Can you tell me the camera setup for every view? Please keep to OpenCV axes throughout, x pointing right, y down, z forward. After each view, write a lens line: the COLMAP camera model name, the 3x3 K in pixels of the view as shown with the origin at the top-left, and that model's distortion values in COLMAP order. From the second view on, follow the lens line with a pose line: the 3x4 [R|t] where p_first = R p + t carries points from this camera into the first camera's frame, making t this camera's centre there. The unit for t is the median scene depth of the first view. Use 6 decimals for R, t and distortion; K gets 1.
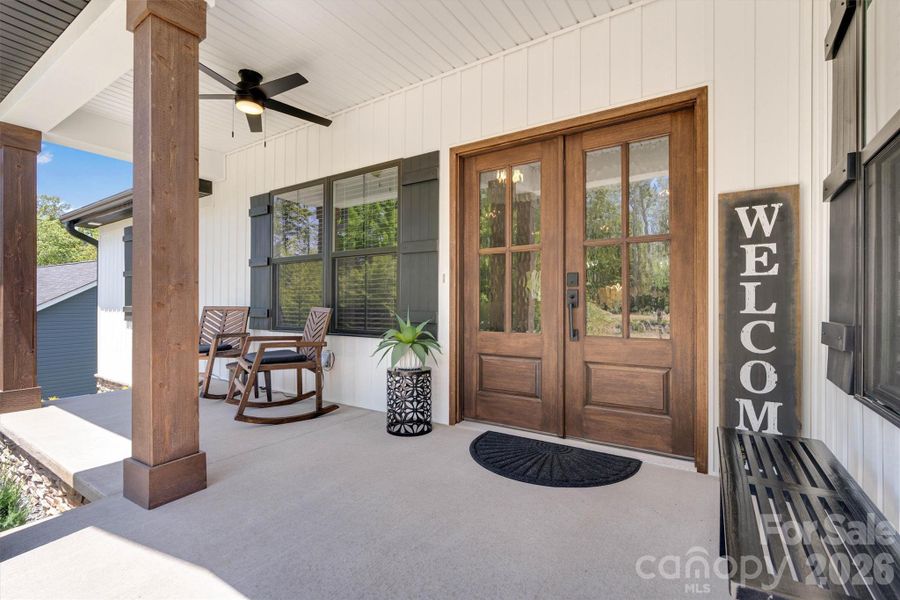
lens RADIAL K [[407.0, 0, 437.7], [0, 407.0, 304.6], [0, 0, 1]] dist [-0.004250, -0.000454]
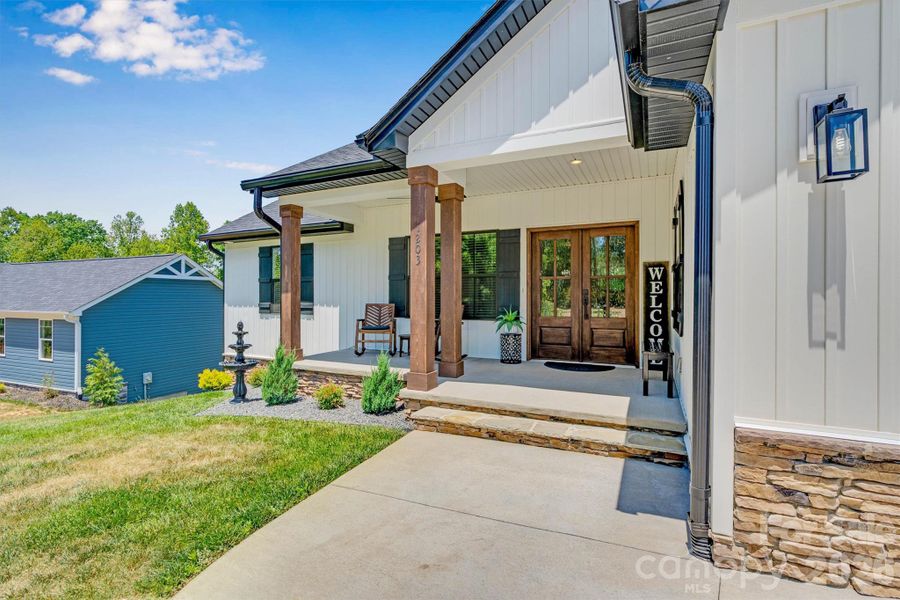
lens RADIAL K [[418.5, 0, 453.2], [0, 418.5, 297.4], [0, 0, 1]] dist [-0.001610, -0.000111]
pose [[0.990162, 0.002210, 0.139912, -0.904153], [-0.001383, 0.999981, -0.006008, -0.023080], [-0.139922, 0.005755, 0.990146, -1.508531]]
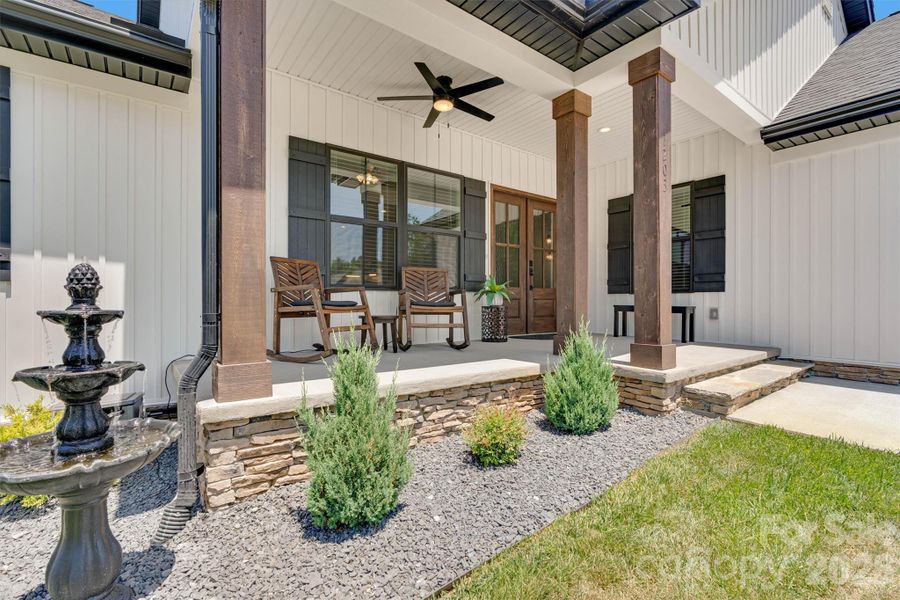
lens RADIAL K [[407.0, 0, 453.5], [0, 407.0, 296.1], [0, 0, 1]] dist [-0.004250, -0.000454]
pose [[0.328103, 0.013729, 0.944542, -2.386275], [0.006973, 0.999832, -0.016955, 0.193656], [-0.944616, 0.012149, 0.327952, 0.812775]]
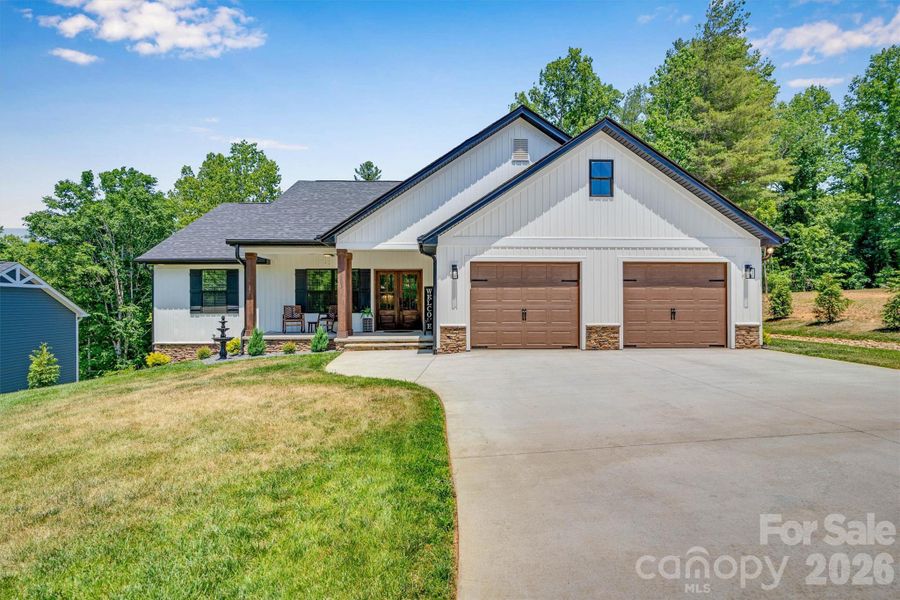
lens RADIAL K [[407.0, 0, 448.5], [0, 407.0, 299.6], [0, 0, 1]] dist [-0.004250, -0.000454]
pose [[0.813192, 0.001534, 0.581994, -2.650176], [0.009142, 0.999839, -0.015408, 0.033557], [-0.581924, 0.017850, 0.813047, -4.310717]]
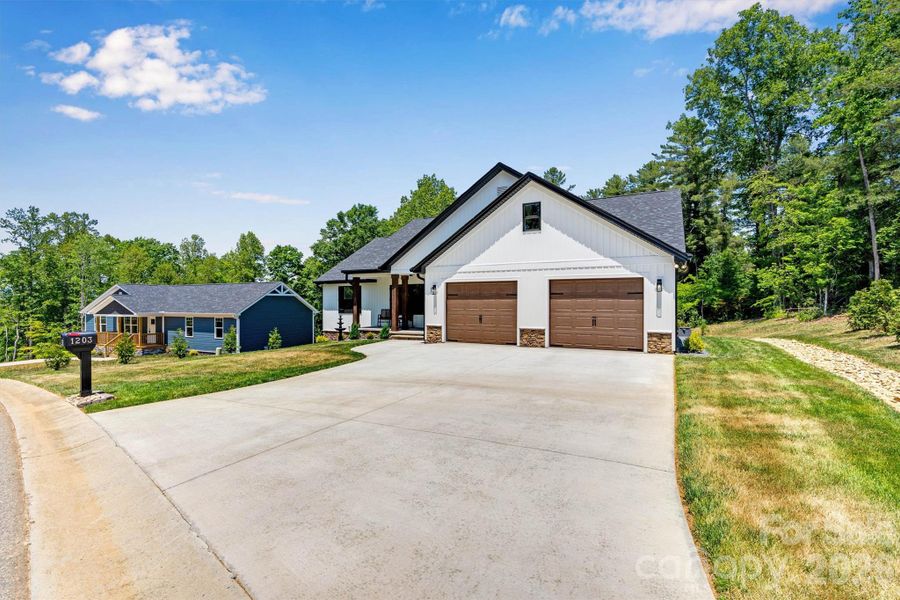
lens RADIAL K [[407.0, 0, 450.4], [0, 407.0, 299.7], [0, 0, 1]] dist [-0.004250, -0.000454]
pose [[0.995754, -0.003205, 0.091993, -0.410995], [0.004290, 0.999924, -0.011593, -0.088574], [-0.091949, 0.011938, 0.995692, -7.393382]]
